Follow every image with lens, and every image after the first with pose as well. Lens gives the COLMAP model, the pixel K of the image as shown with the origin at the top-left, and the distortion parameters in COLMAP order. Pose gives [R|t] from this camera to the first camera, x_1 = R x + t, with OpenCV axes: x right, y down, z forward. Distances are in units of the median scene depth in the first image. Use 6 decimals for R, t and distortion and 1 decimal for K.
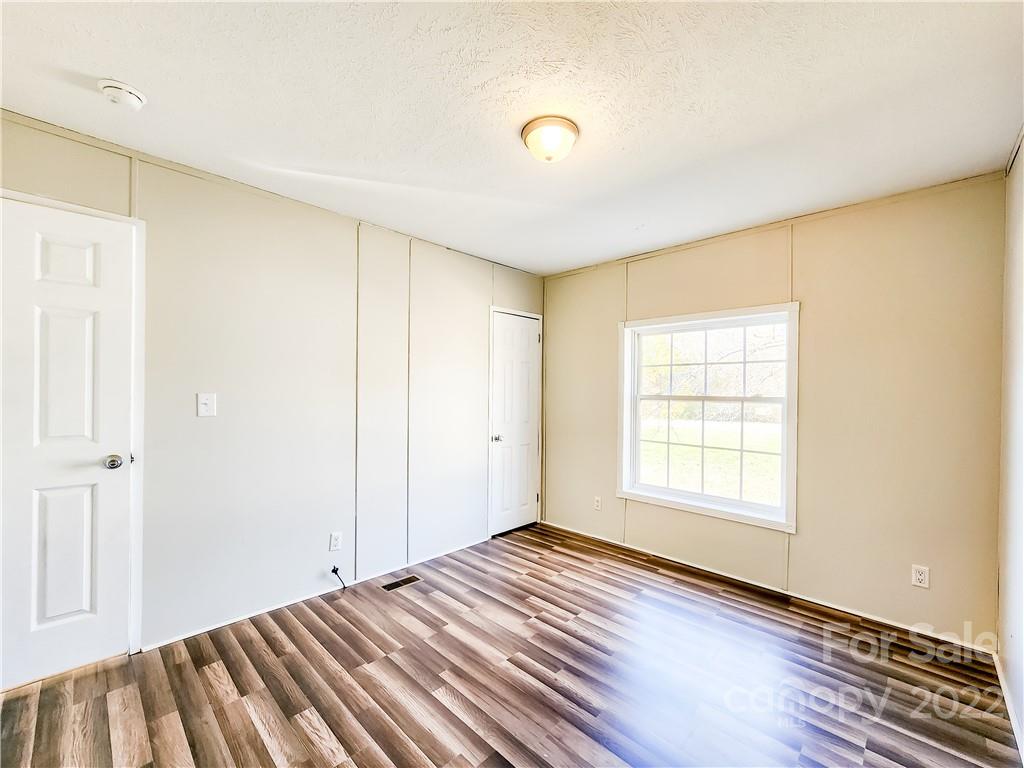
lens RADIAL K [[419.1, 0, 510.9], [0, 419.1, 376.7], [0, 0, 1]] dist [0.001114, -0.000013]
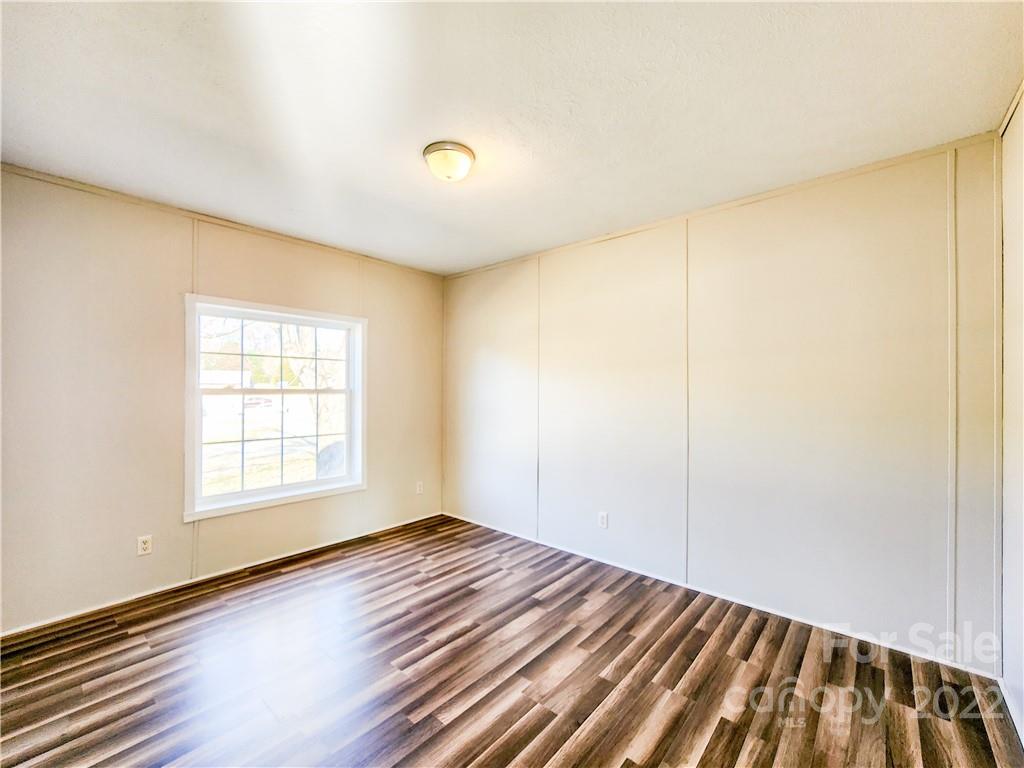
lens RADIAL K [[419.1, 0, 510.9], [0, 419.1, 376.7], [0, 0, 1]] dist [0.001114, -0.000013]
pose [[-0.038619, 0.014164, 0.999154, -0.620005], [-0.040519, 0.999055, -0.015729, 0.011020], [-0.998432, -0.041093, -0.038008, 0.520795]]
